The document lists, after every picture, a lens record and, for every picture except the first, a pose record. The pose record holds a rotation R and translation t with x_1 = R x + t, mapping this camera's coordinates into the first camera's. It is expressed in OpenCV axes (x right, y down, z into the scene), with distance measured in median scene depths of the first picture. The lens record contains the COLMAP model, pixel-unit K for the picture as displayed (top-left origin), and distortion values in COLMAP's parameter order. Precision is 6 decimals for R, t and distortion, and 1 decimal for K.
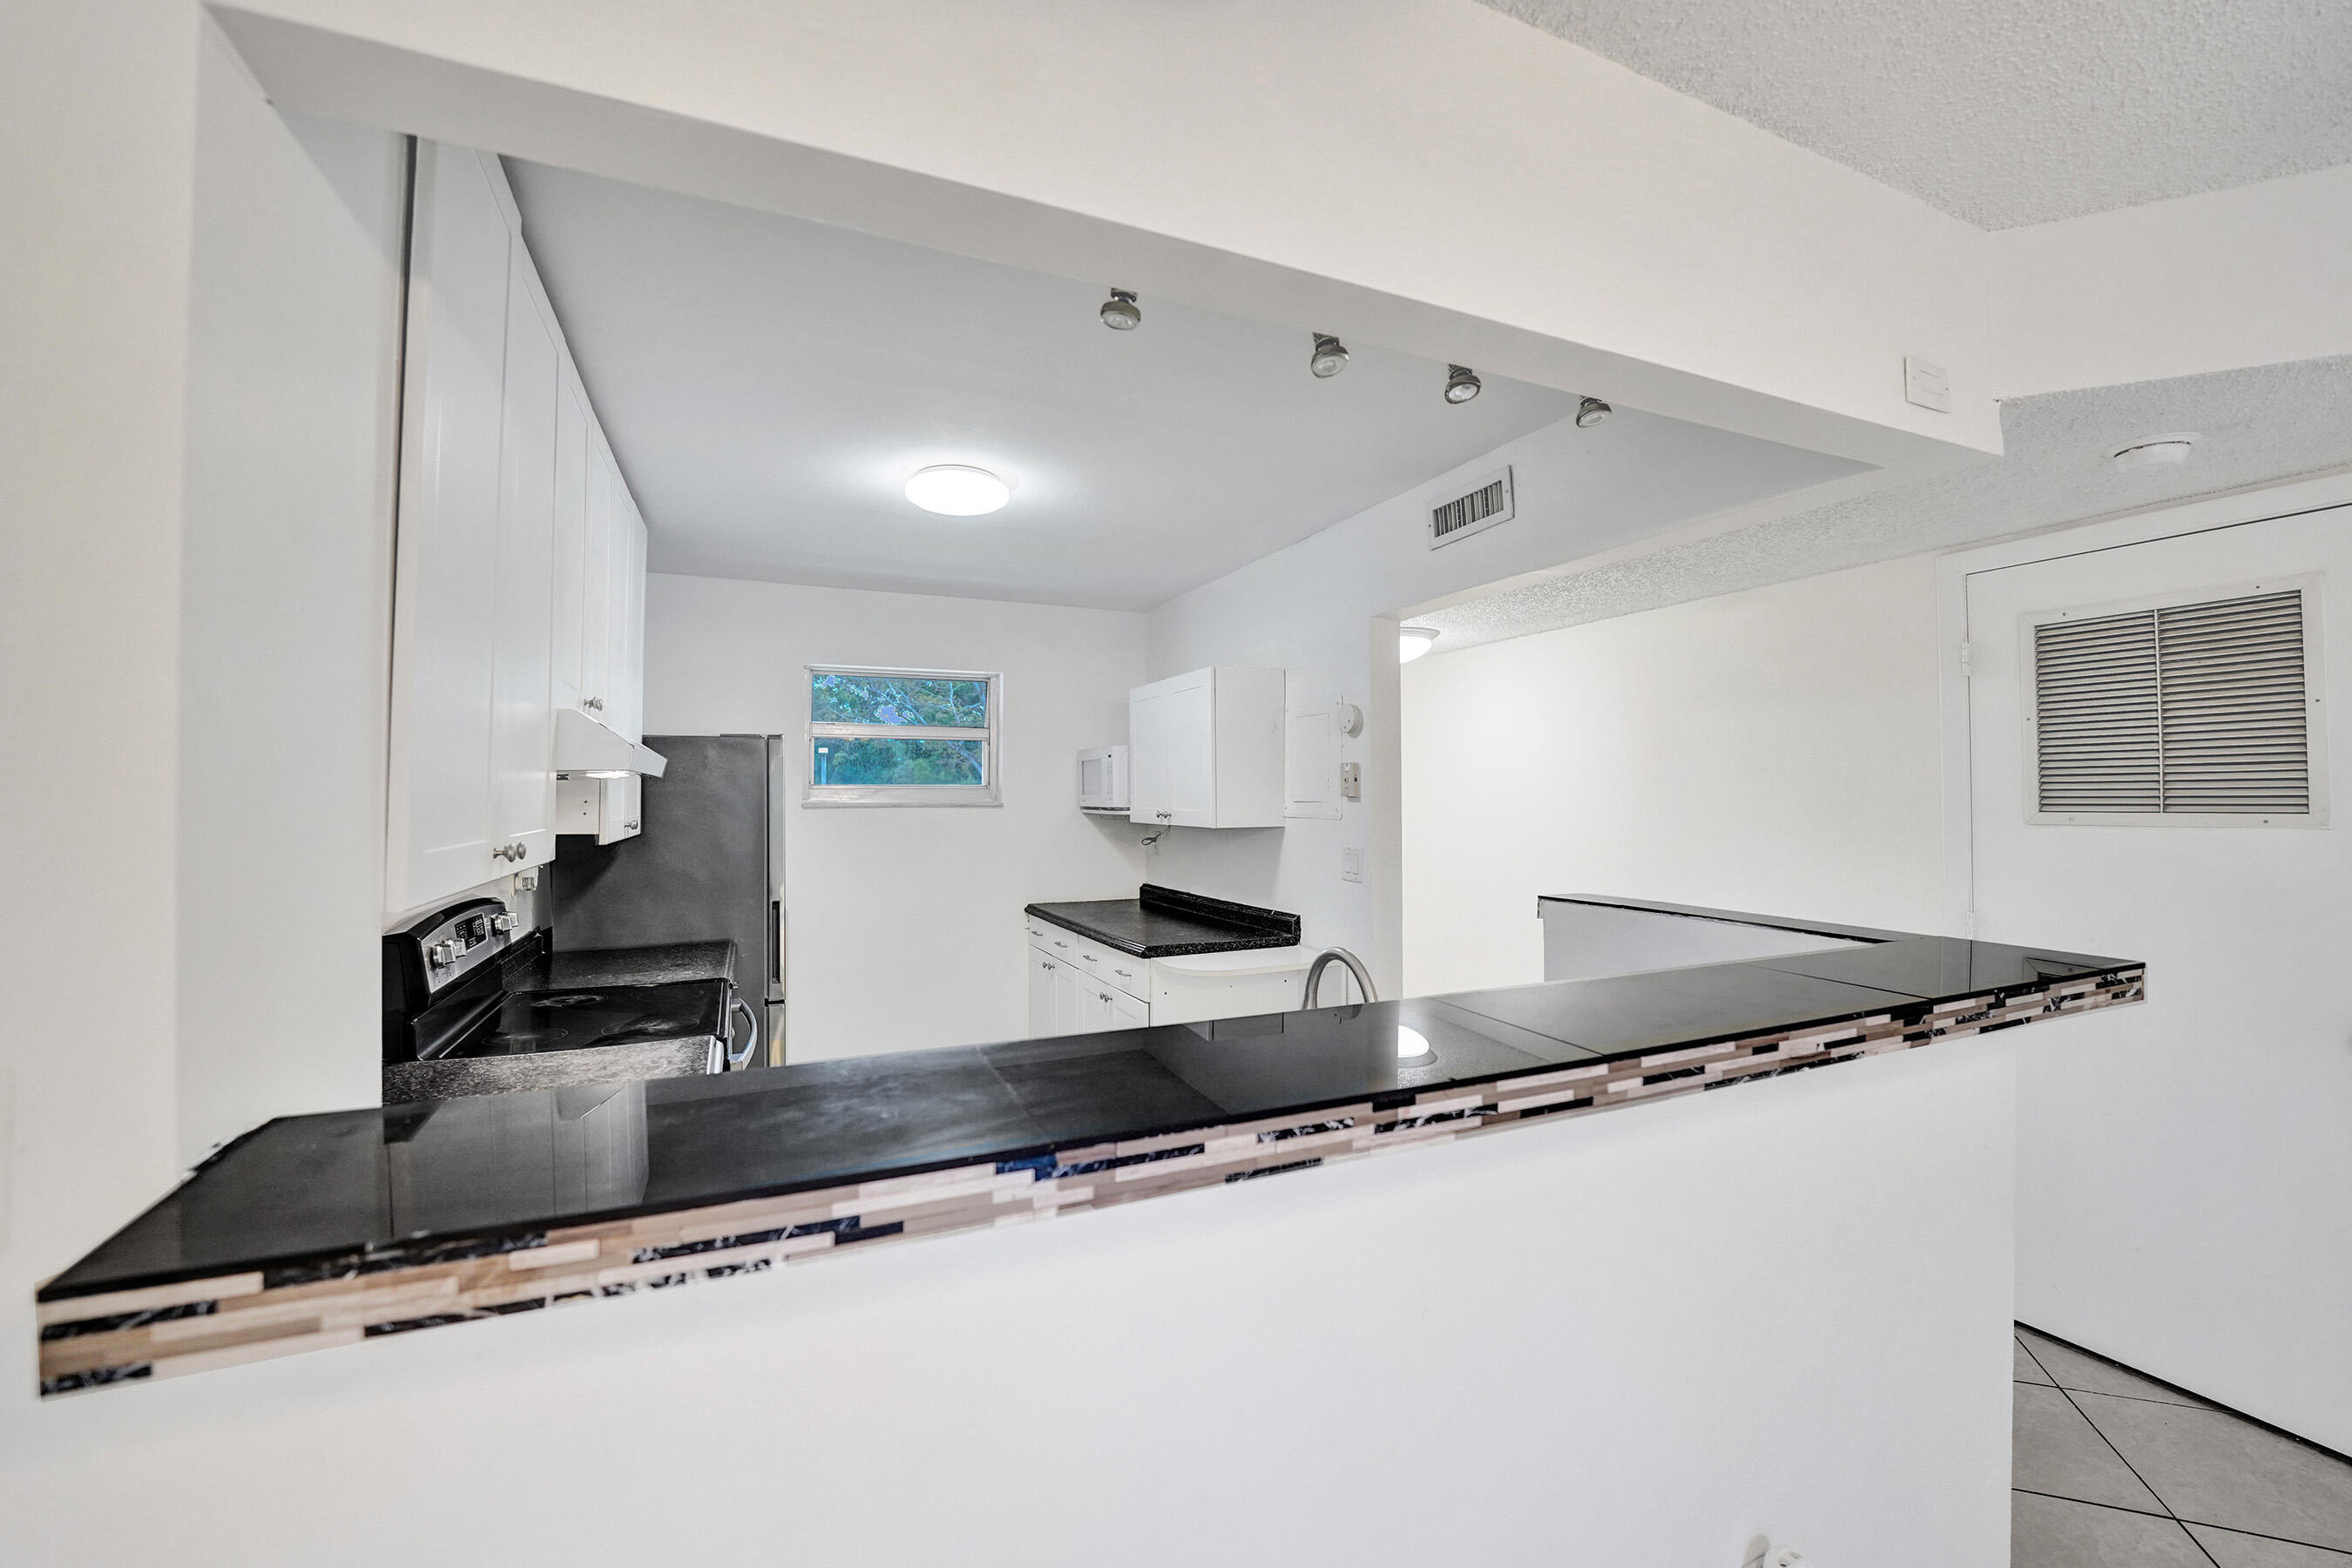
lens RADIAL K [[949.9, 0, 1164.4], [0, 949.9, 780.7], [0, 0, 1]] dist [-0.018936, 0.000307]
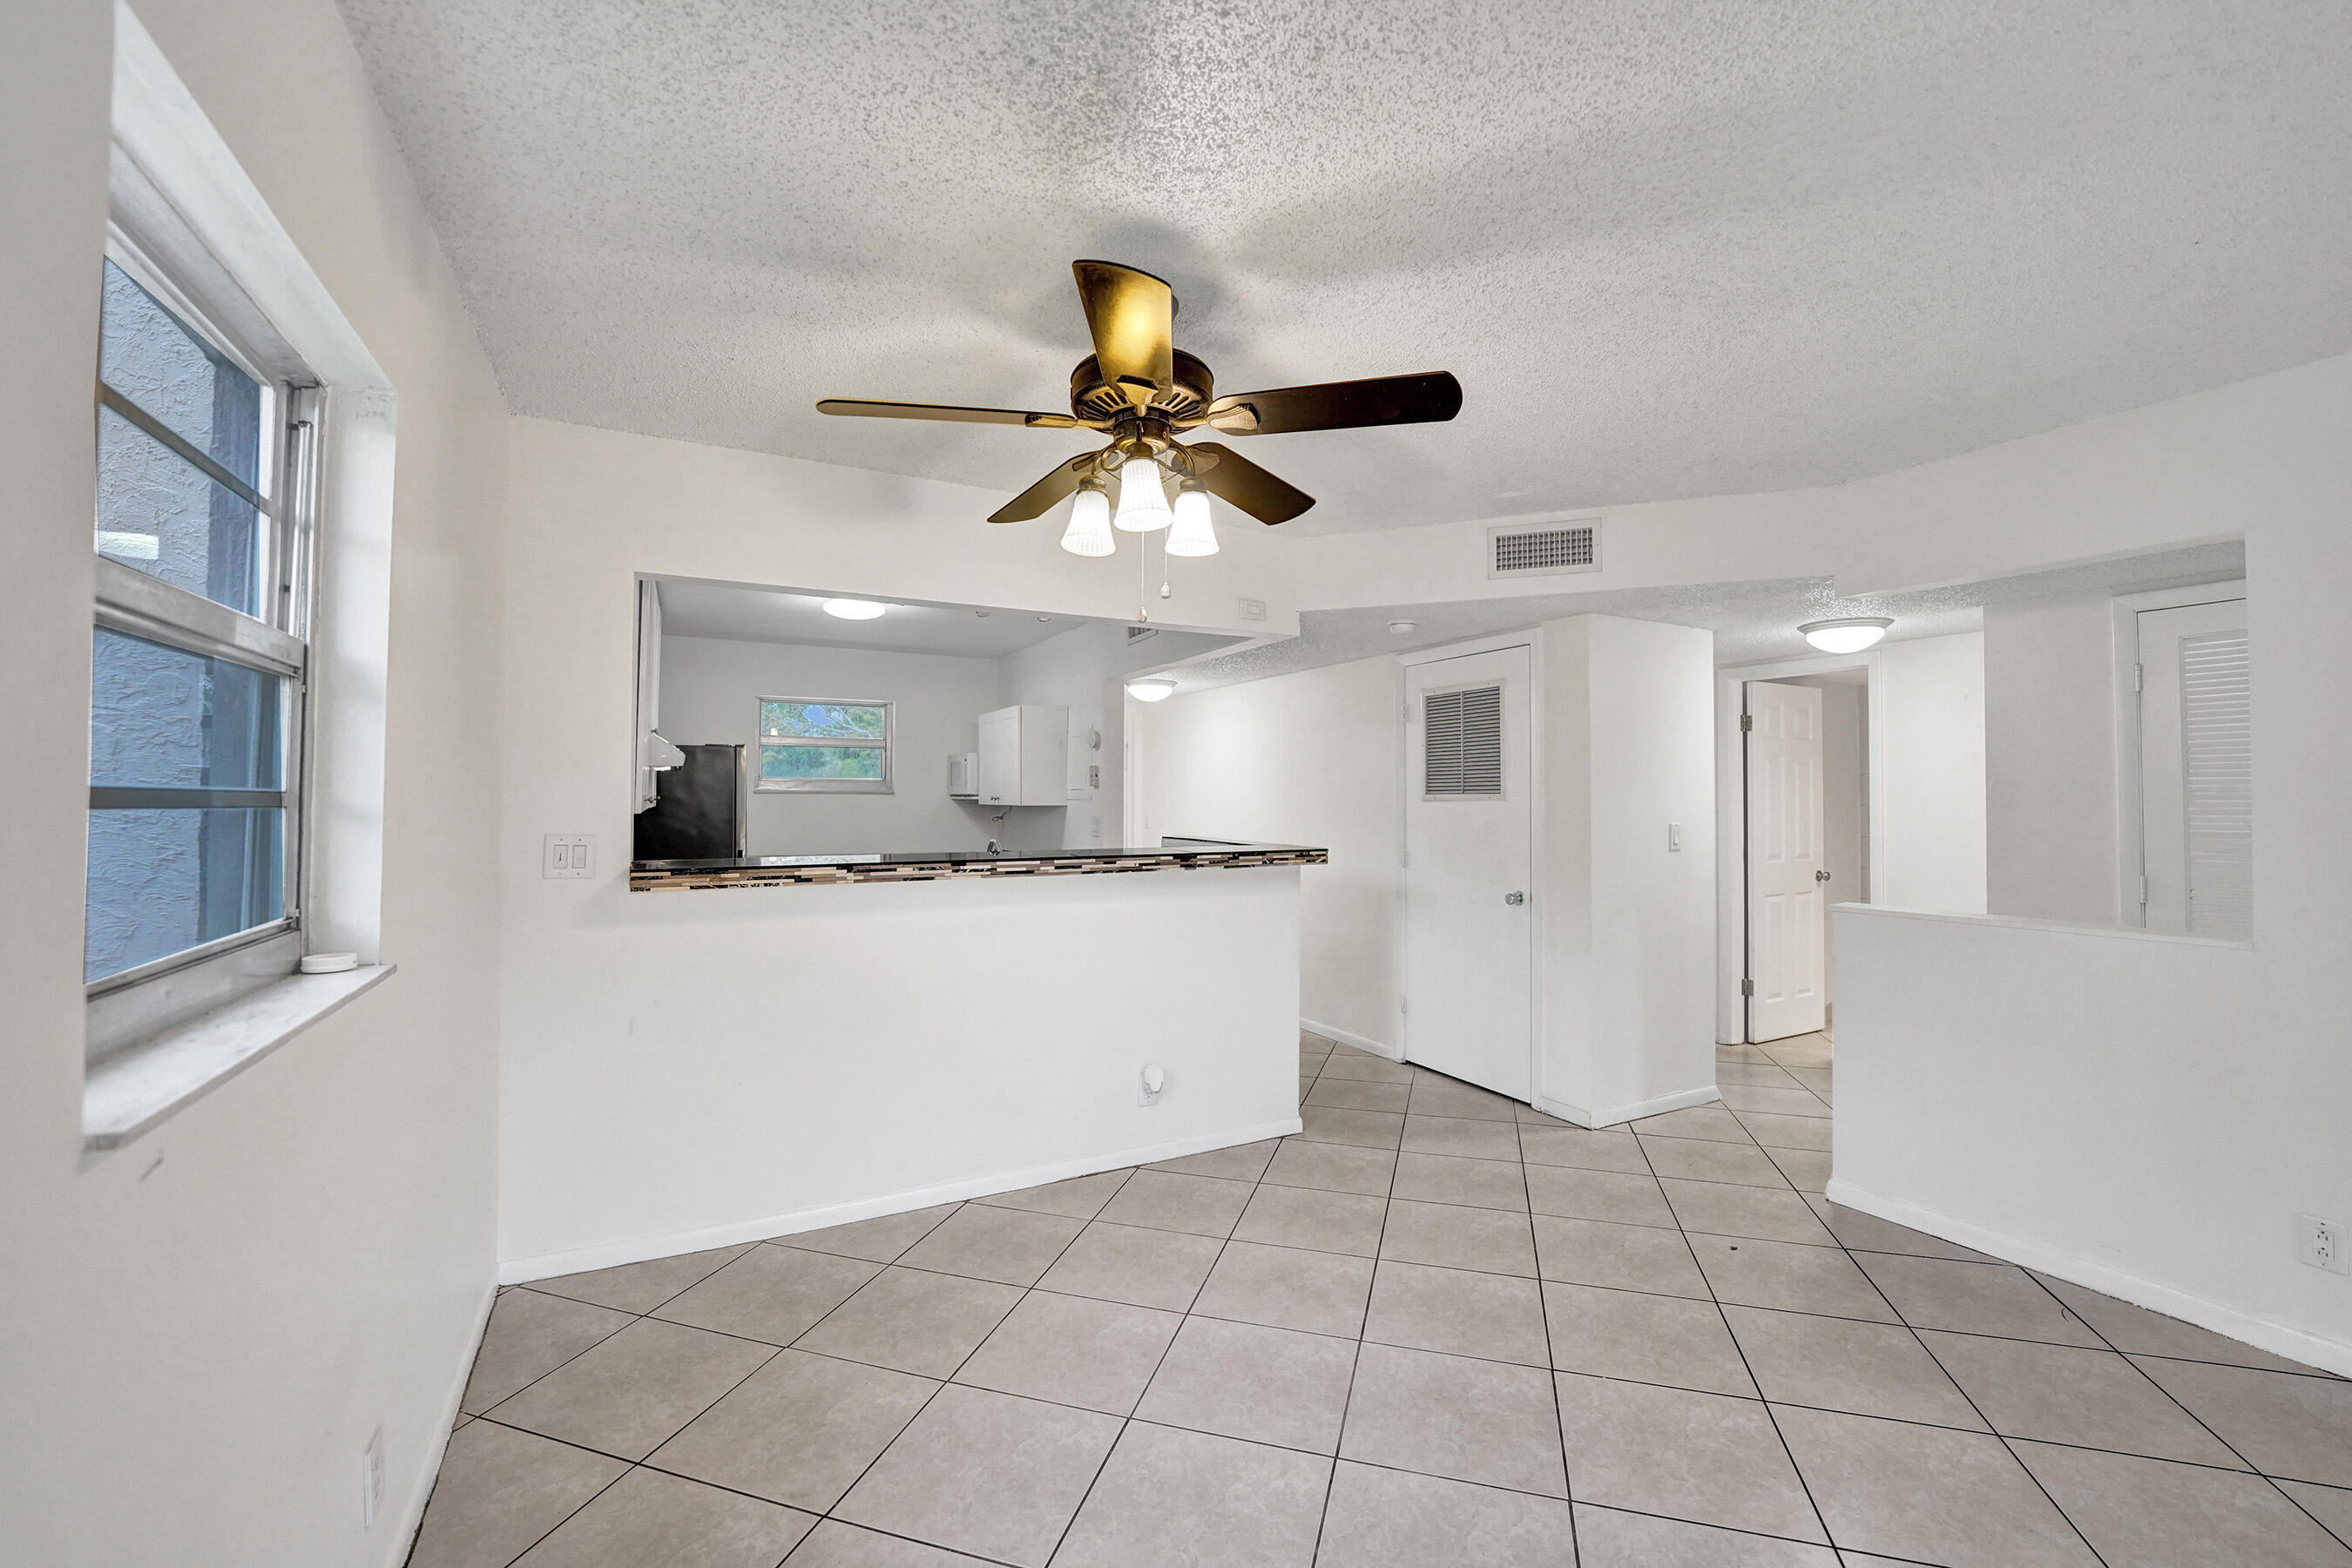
lens RADIAL K [[963.9, 0, 1168.0], [0, 963.9, 773.1], [0, 0, 1]] dist [-0.009670, 0.000438]
pose [[0.997753, 0.007906, 0.066537, 0.279124], [-0.007241, 0.999921, -0.010227, 0.014388], [-0.066613, 0.009722, 0.997732, -0.929361]]
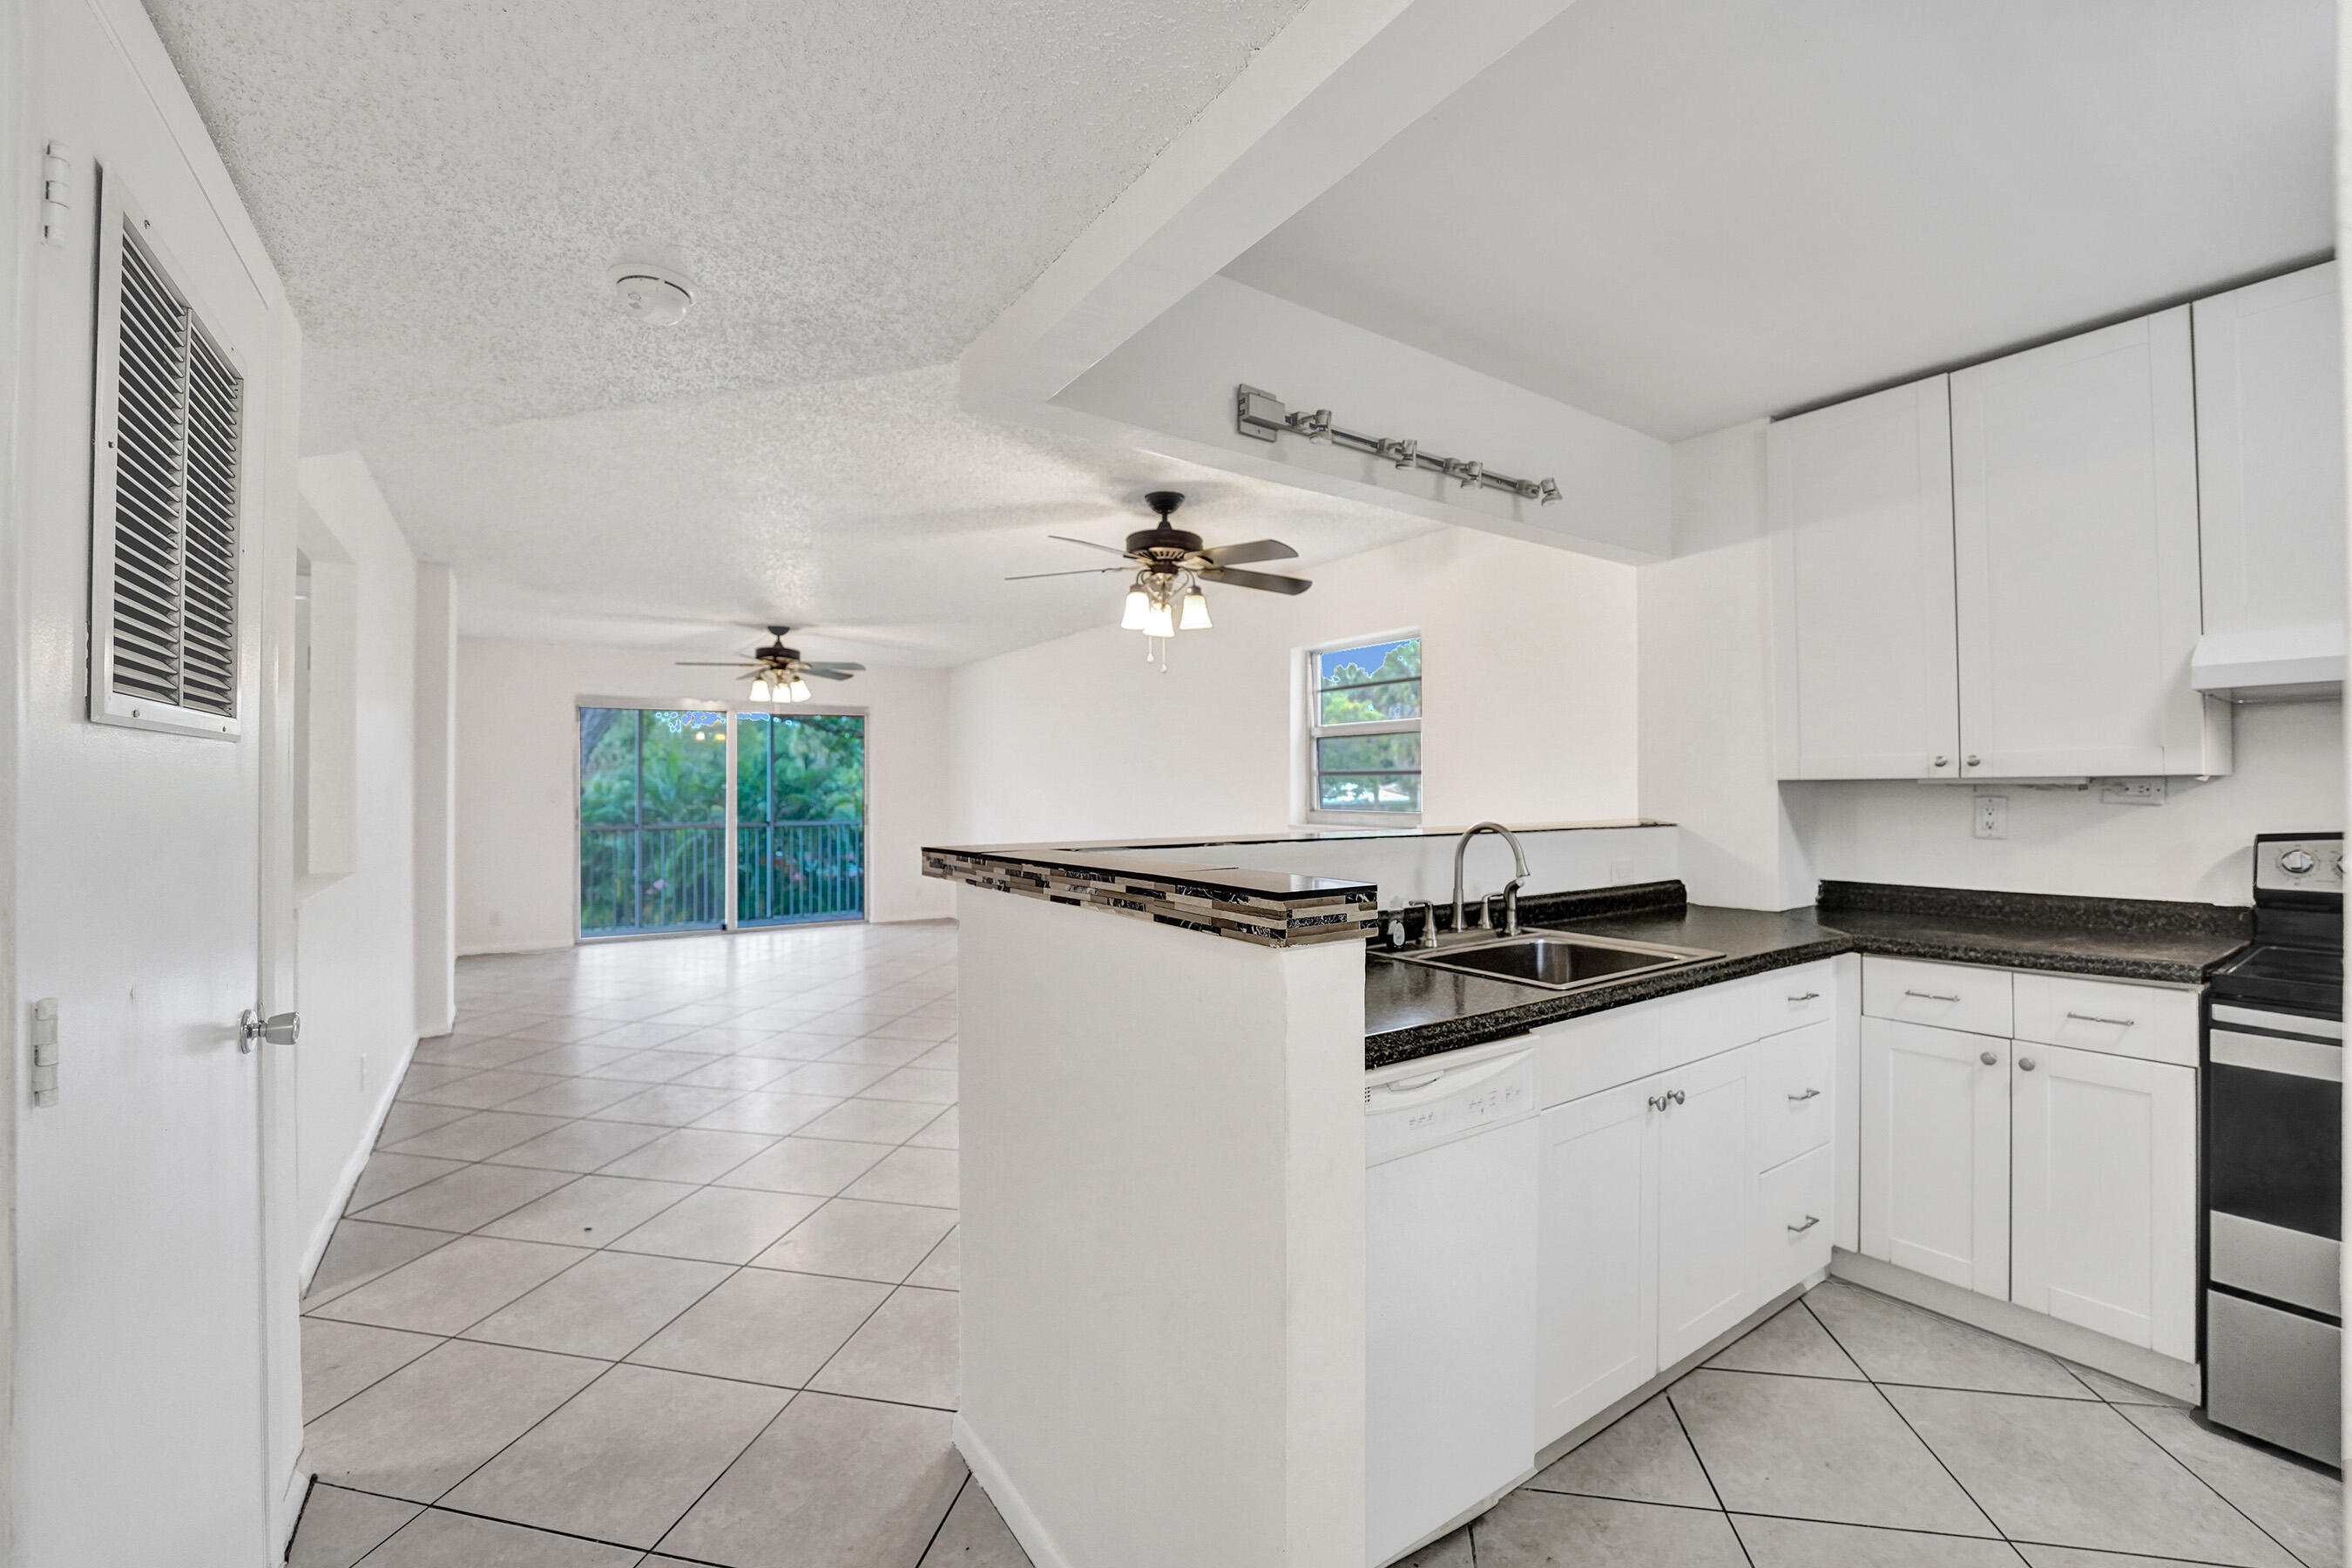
lens RADIAL K [[950.2, 0, 1164.4], [0, 950.2, 778.5], [0, 0, 1]] dist [-0.001328, -0.000051]
pose [[-0.984868, 0.002882, -0.173285, 0.579440], [0.007100, 0.999693, -0.023725, 0.080369], [0.173163, -0.024597, -0.984586, 1.452856]]
